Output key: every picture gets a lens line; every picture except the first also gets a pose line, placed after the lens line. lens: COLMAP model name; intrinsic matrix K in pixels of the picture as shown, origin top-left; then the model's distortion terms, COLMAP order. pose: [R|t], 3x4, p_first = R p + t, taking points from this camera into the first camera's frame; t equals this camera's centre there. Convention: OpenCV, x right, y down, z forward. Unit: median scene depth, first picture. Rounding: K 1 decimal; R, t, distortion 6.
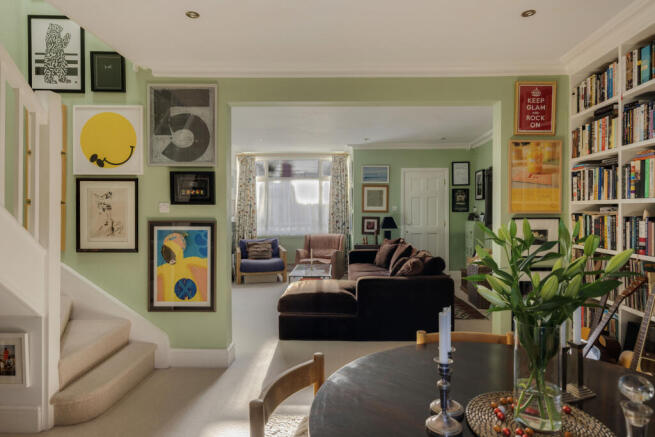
lens RADIAL K [[378.8, 0, 329.0], [0, 378.8, 211.6], [0, 0, 1]] dist [-0.000550, -0.000871]
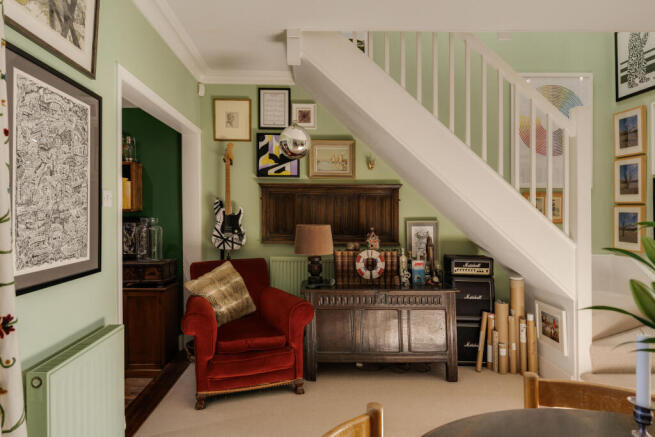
lens RADIAL K [[404.2, 0, 327.5], [0, 404.2, 218.5], [0, 0, 1]] dist [-0.001461, -0.001093]
pose [[0.064936, 0.005315, -0.997875, 0.445849], [-0.000721, 0.999986, 0.005279, 0.016443], [0.997889, 0.000377, 0.064939, 0.153076]]
